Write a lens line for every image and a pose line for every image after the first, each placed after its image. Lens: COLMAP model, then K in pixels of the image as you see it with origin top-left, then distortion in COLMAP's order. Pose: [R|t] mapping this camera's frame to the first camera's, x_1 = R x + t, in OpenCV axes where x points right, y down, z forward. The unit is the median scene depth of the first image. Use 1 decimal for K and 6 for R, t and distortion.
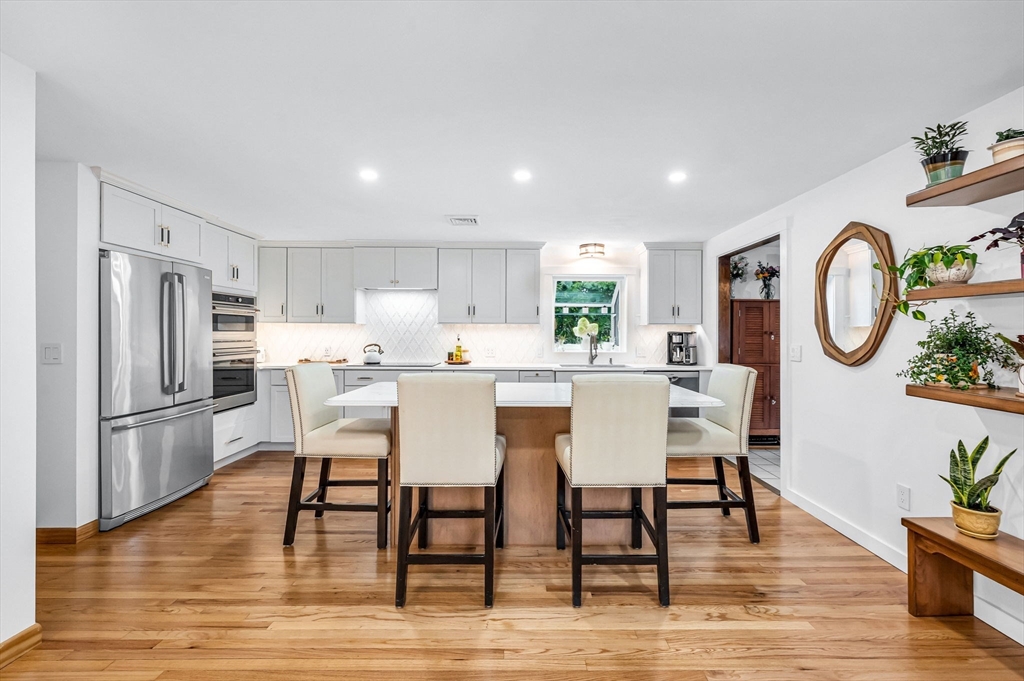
lens RADIAL K [[441.9, 0, 514.5], [0, 441.9, 333.5], [0, 0, 1]] dist [-0.000757, -0.000002]
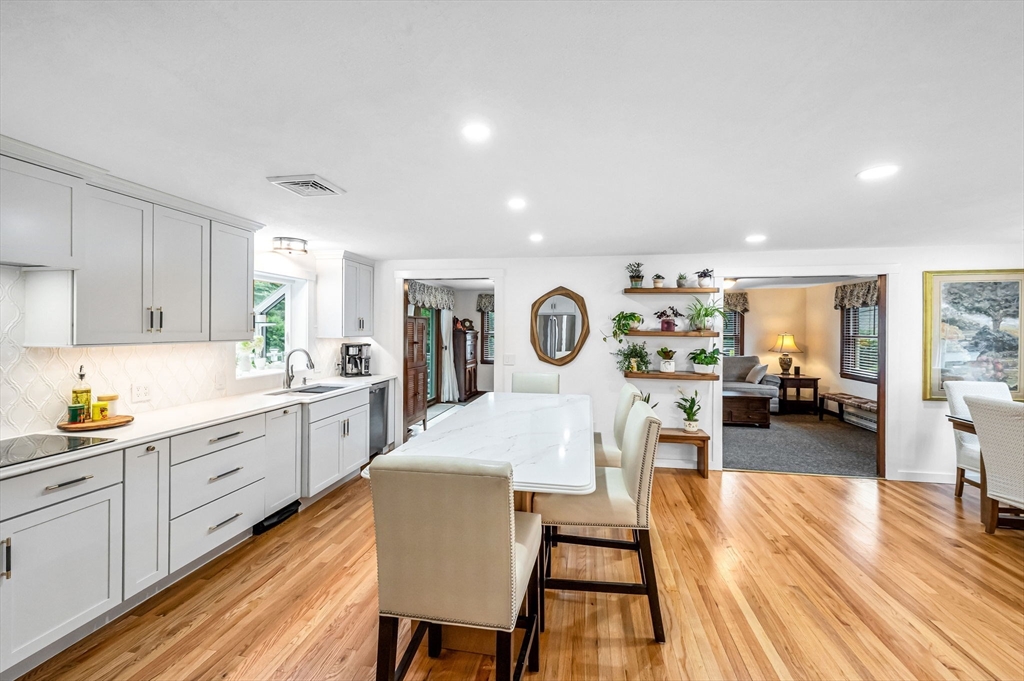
lens RADIAL K [[420.2, 0, 516.0], [0, 420.2, 326.7], [0, 0, 1]] dist [0.001089, 0.000012]
pose [[0.153745, 0.001568, 0.988109, -0.523214], [-0.009490, 0.999955, -0.000110, -0.046299], [-0.988065, -0.009360, 0.153753, 0.487676]]
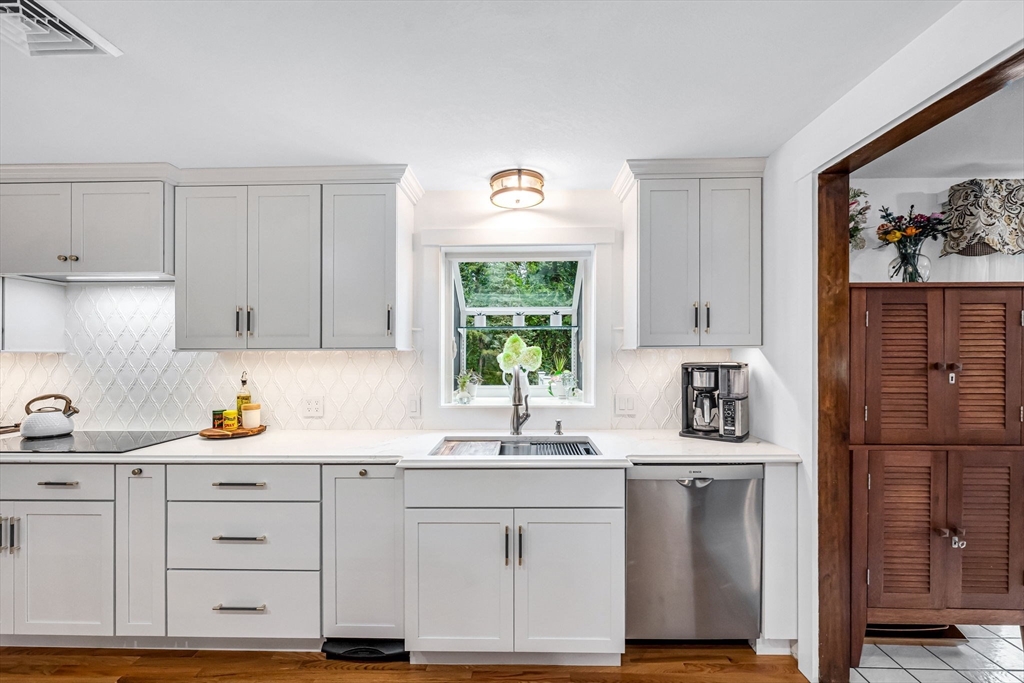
lens RADIAL K [[424.4, 0, 512.8], [0, 424.4, 355.6], [0, 0, 1]] dist [-0.000532, -0.000088]
pose [[0.999858, -0.008548, -0.014503, 0.179881], [0.008597, 0.999957, 0.003366, -0.015385], [0.014474, -0.003490, 0.999889, 0.565615]]
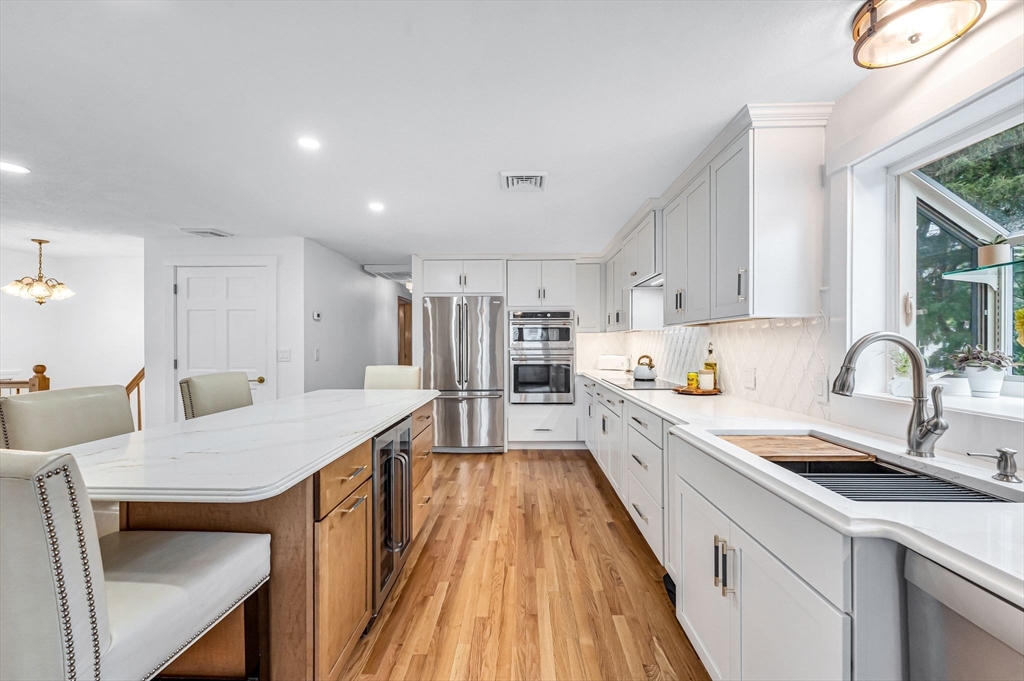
lens RADIAL K [[409.9, 0, 508.2], [0, 409.9, 341.3], [0, 0, 1]] dist [0.000178, -0.000076]
pose [[-0.020541, -0.007250, -0.999763, 0.425502], [0.003851, 0.999966, -0.007331, 0.003031], [0.999782, -0.004001, -0.020513, 0.780730]]
